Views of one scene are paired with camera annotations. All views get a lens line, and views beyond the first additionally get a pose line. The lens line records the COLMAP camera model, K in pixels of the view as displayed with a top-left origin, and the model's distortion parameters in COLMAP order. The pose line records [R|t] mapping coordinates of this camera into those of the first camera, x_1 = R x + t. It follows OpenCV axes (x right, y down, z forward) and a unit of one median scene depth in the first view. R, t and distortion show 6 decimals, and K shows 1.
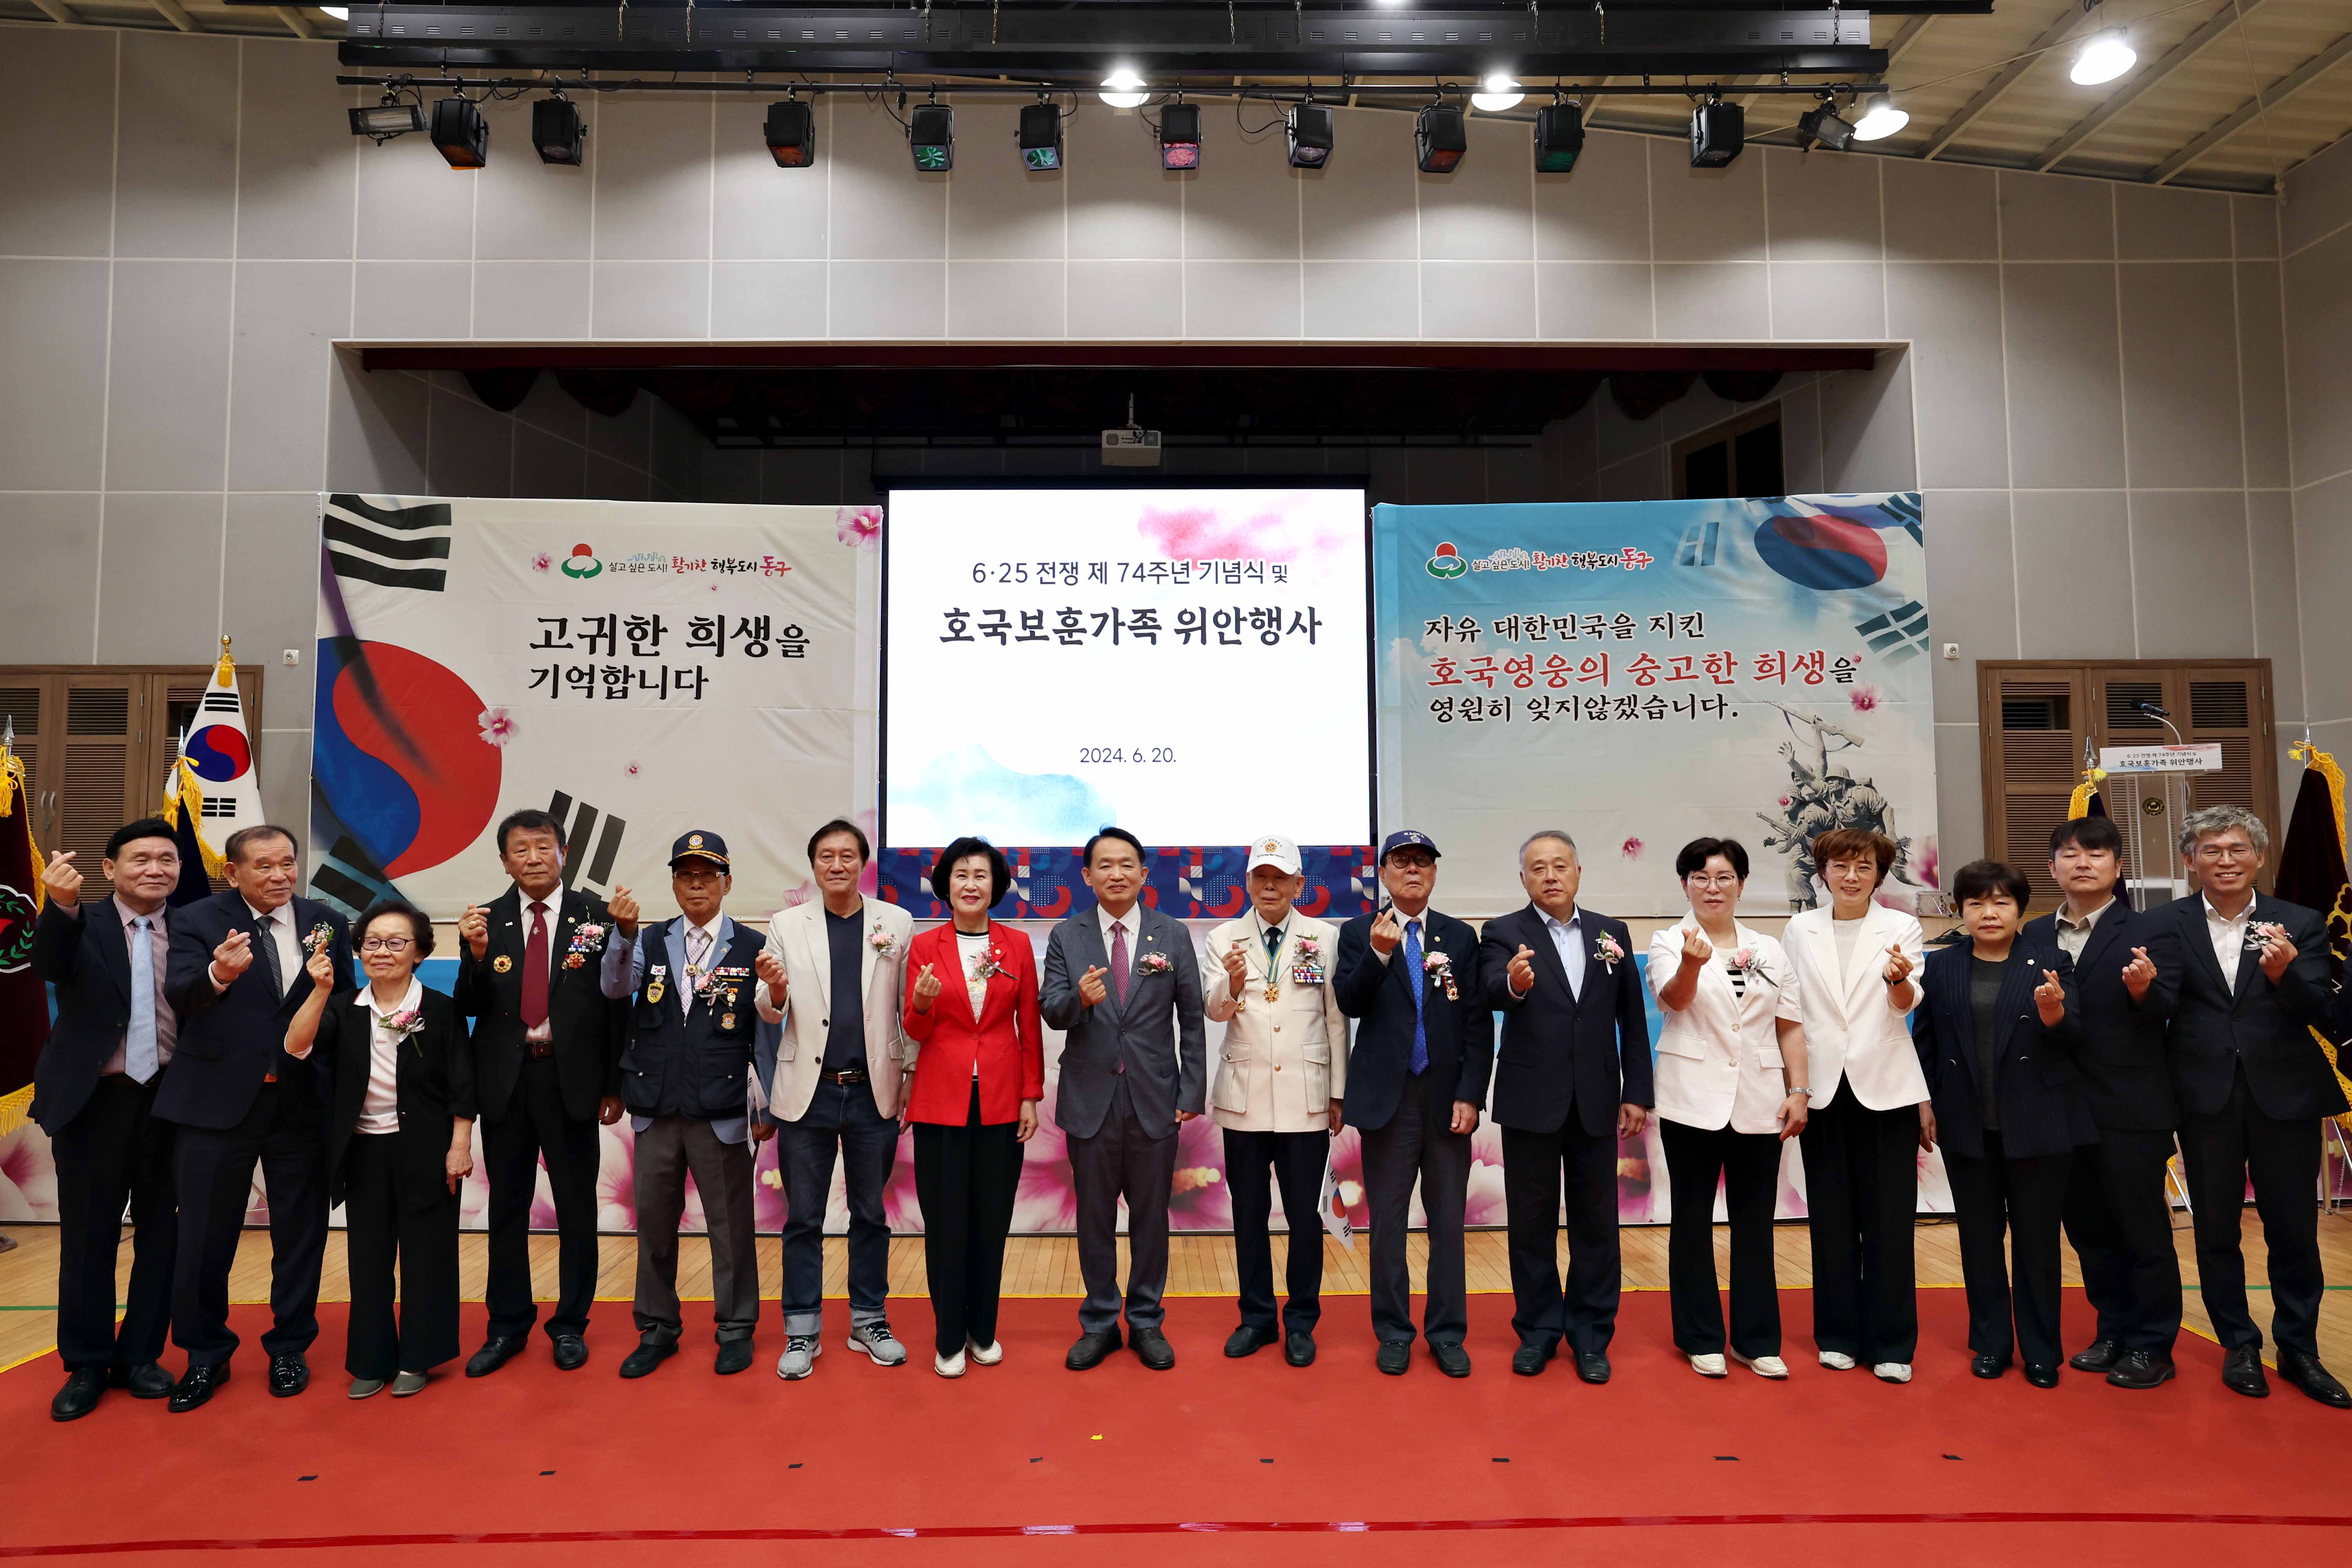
lens RADIAL K [[1376.3, 0, 1157.6], [0, 1376.3, 800.7], [0, 0, 1]] dist [-0.018142, 0.009721]
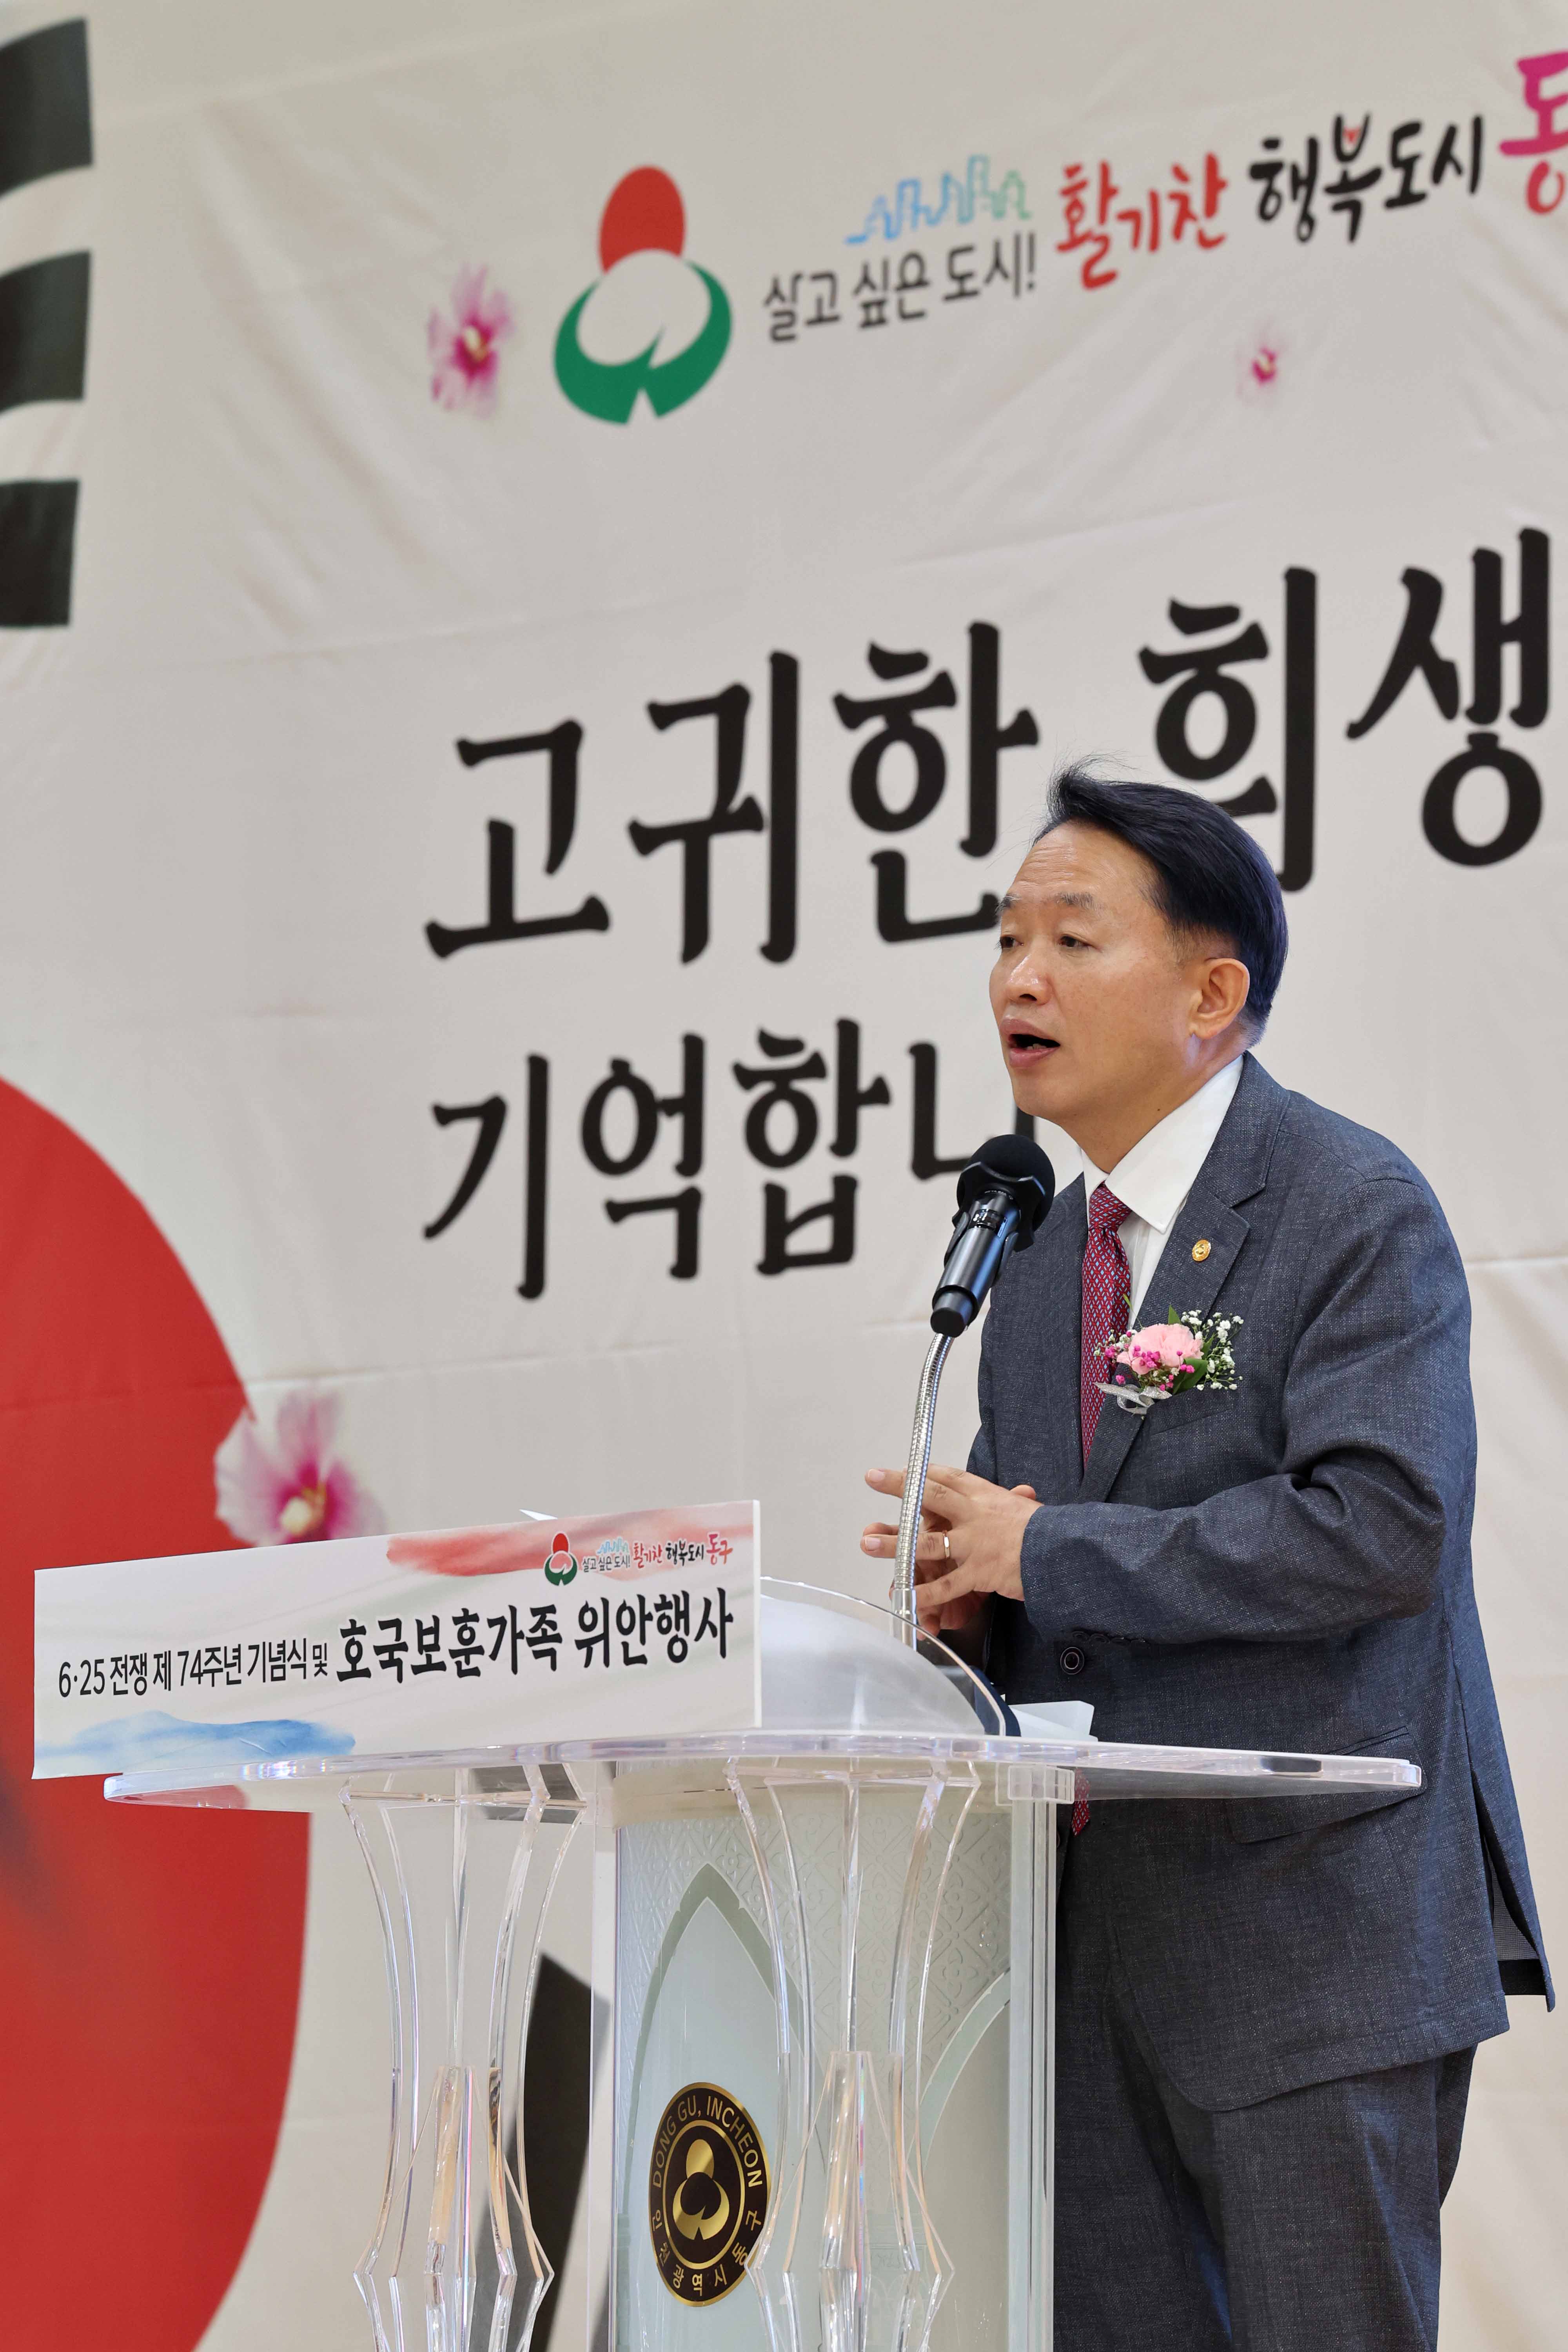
lens RADIAL K [[13908.1, 0, 665.8], [0, 13908.1, 1116.2], [0, 0, 1]] dist [1.368902, 0.000000]
pose [[0.553263, -0.076001, -0.829532, 0.744878], [0.041156, 0.997107, -0.063904, -0.001331], [0.831989, 0.001215, 0.554790, 0.216505]]
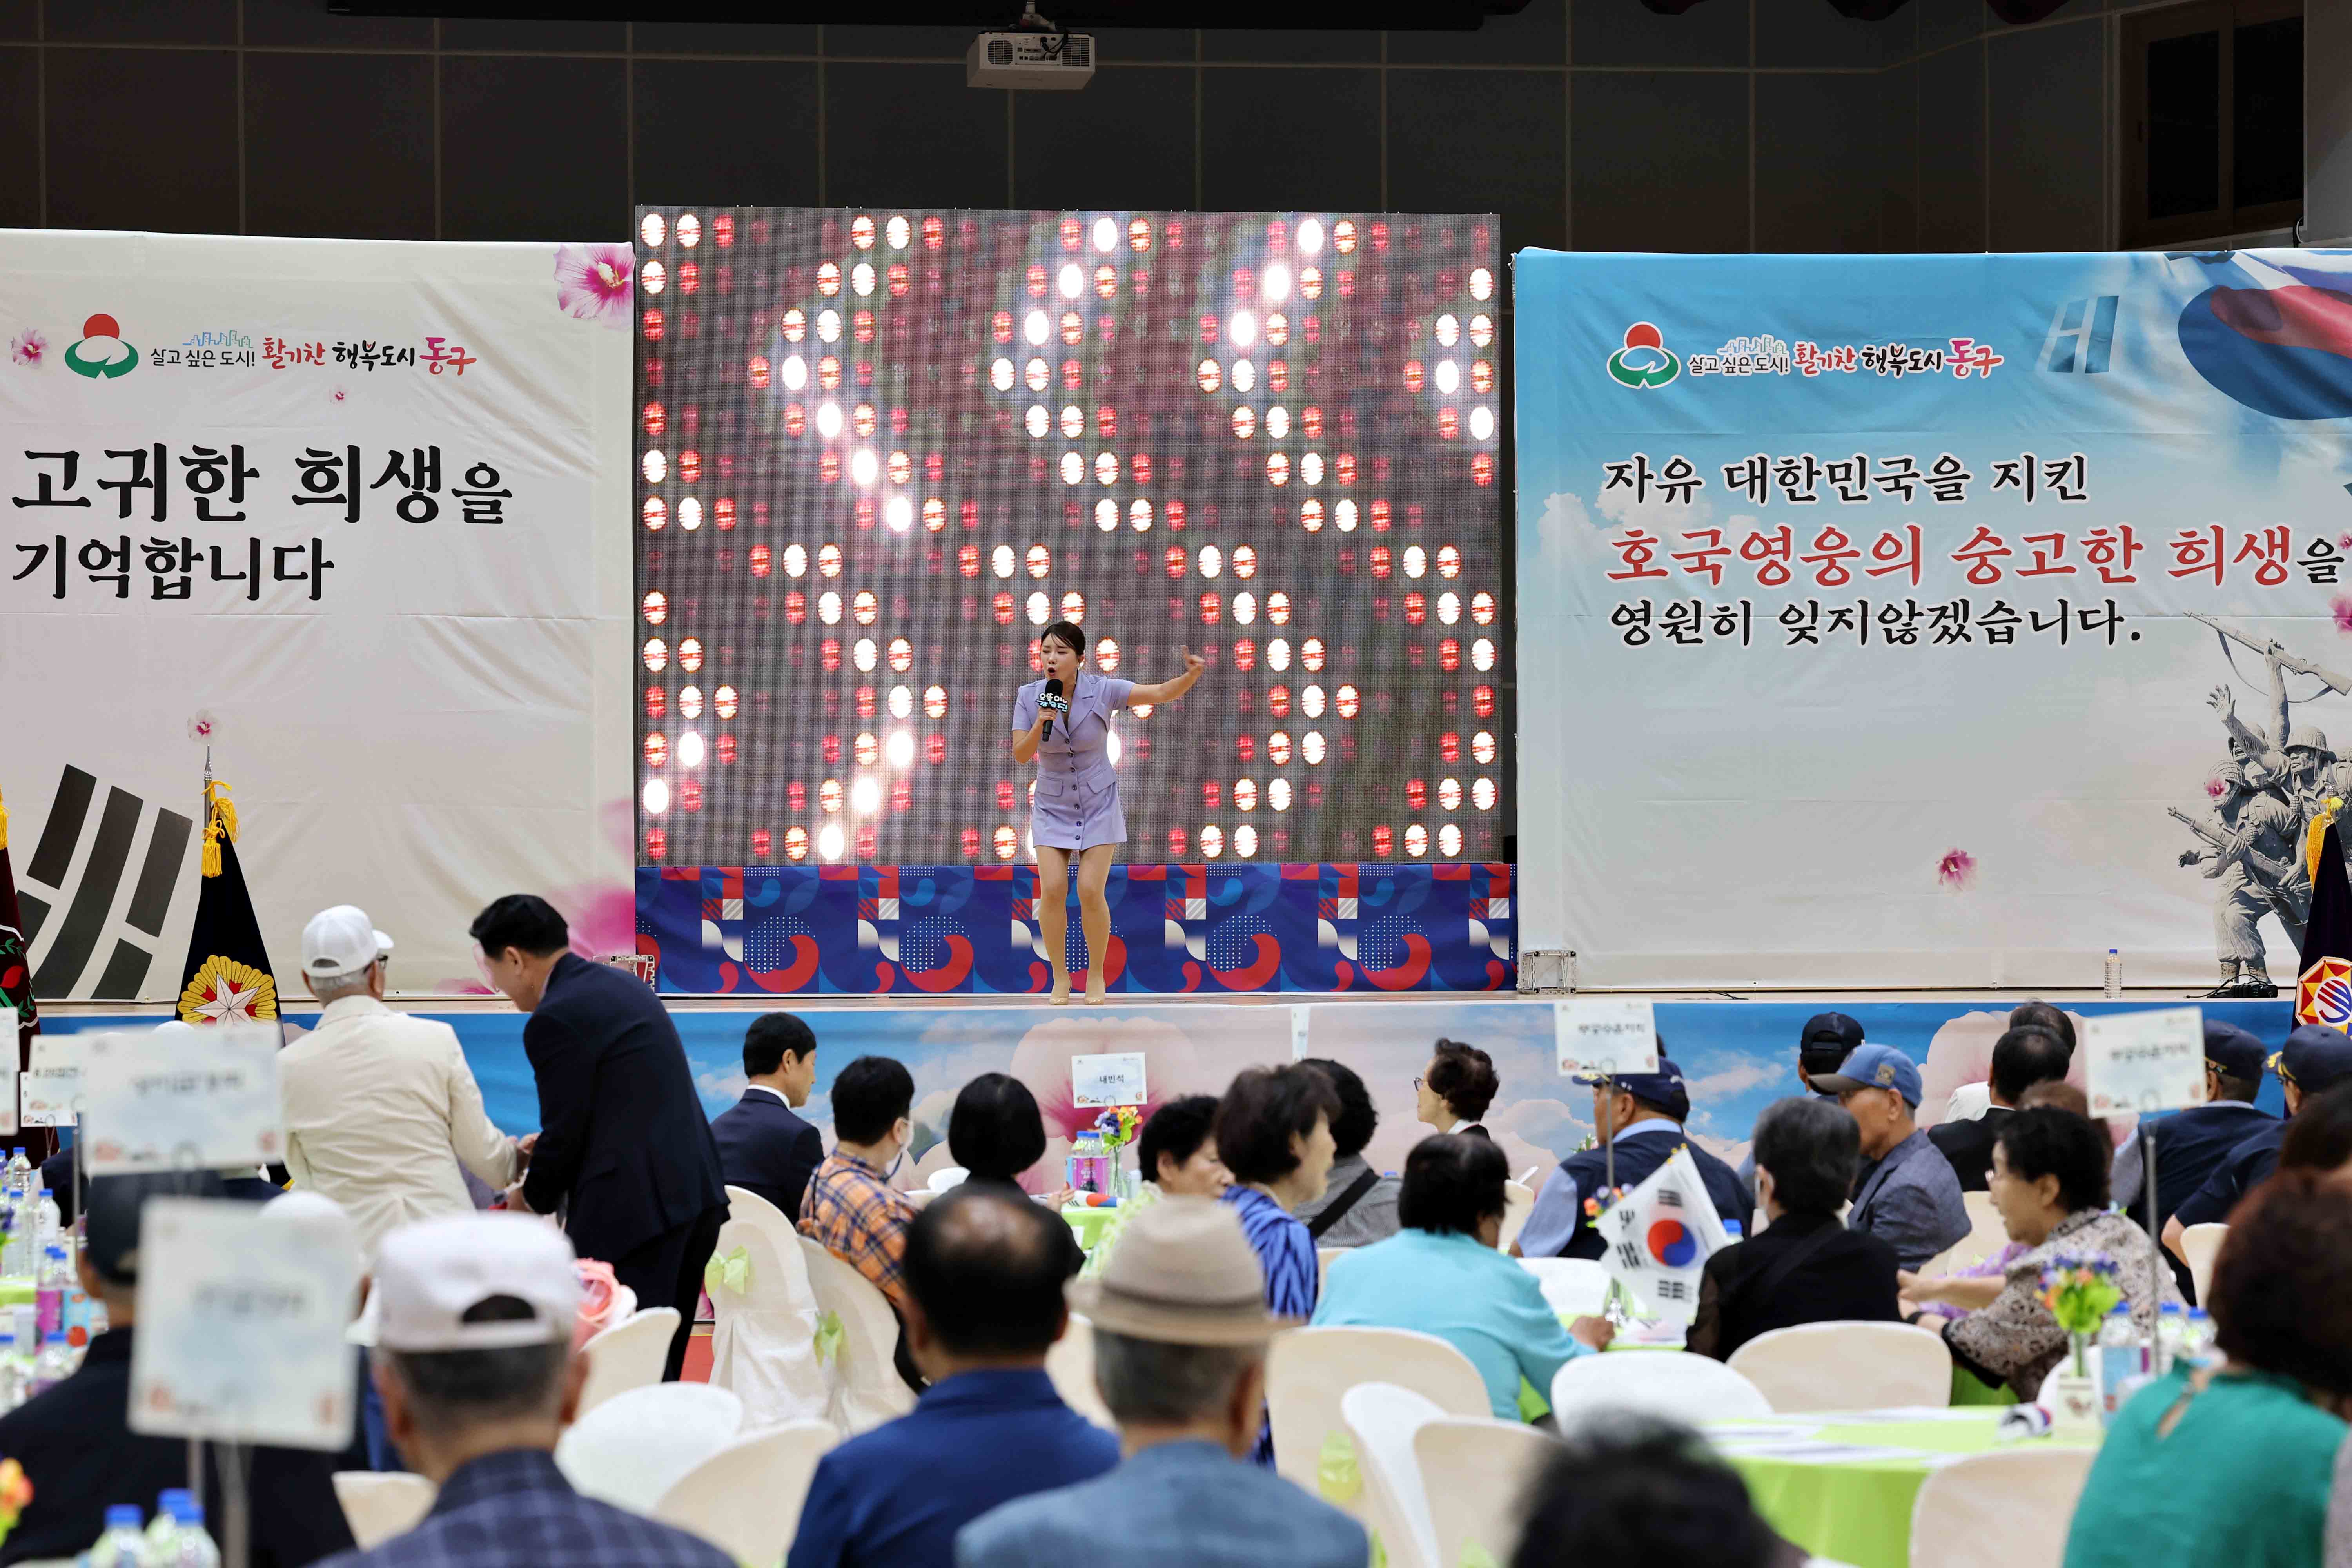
lens RADIAL K [[7748.2, 0, 1150.8], [0, 7748.2, 824.3], [0, 0, 1]] dist [0.371765, 0.000000]
pose [[0.989823, 0.000993, 0.142298, -0.446639], [-0.008218, 0.998706, 0.050197, -0.143275], [-0.142064, -0.050856, 0.988550, -2.148395]]
